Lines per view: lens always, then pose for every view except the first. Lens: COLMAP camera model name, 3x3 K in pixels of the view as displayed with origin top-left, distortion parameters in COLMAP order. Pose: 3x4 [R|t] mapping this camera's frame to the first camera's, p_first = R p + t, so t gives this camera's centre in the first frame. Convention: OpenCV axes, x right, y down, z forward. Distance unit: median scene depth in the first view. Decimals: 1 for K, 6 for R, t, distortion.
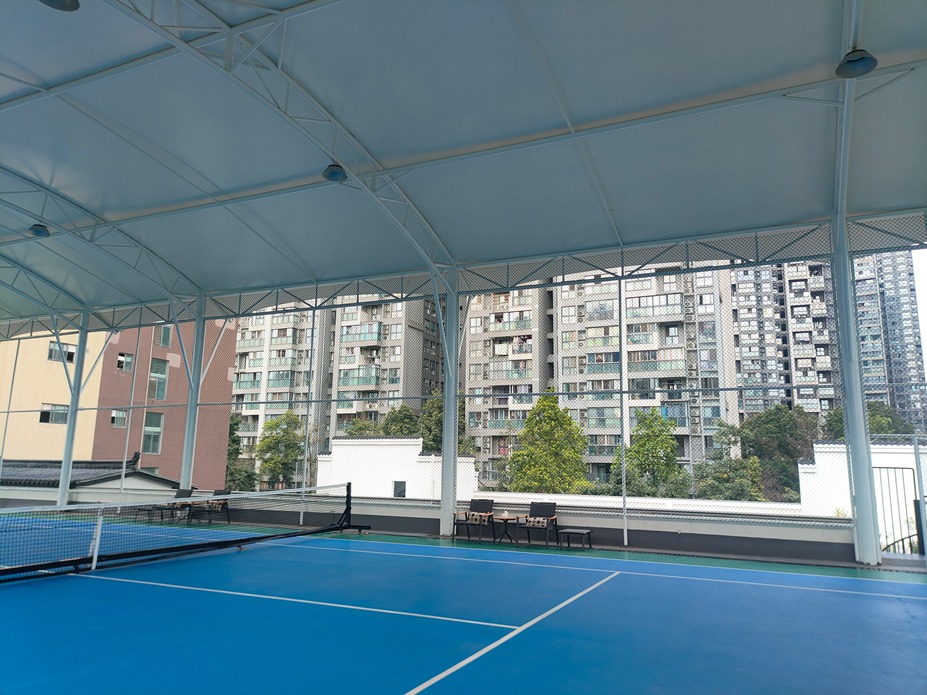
lens RADIAL K [[679.9, 0, 464.3], [0, 679.9, 334.6], [0, 0, 1]] dist [0.058583, -0.058004]
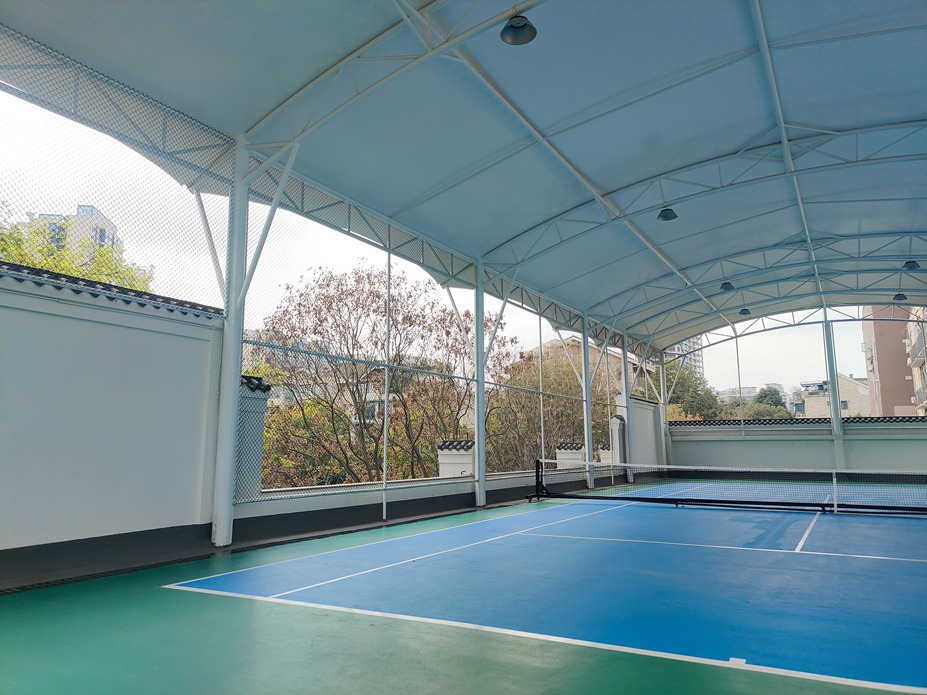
lens RADIAL K [[677.3, 0, 463.7], [0, 677.3, 336.4], [0, 0, 1]] dist [0.057066, -0.052063]
pose [[-0.074083, -0.178432, -0.981159, 0.248960], [0.189176, 0.963484, -0.189502, 0.022639], [0.979145, -0.199651, -0.037622, 0.075633]]
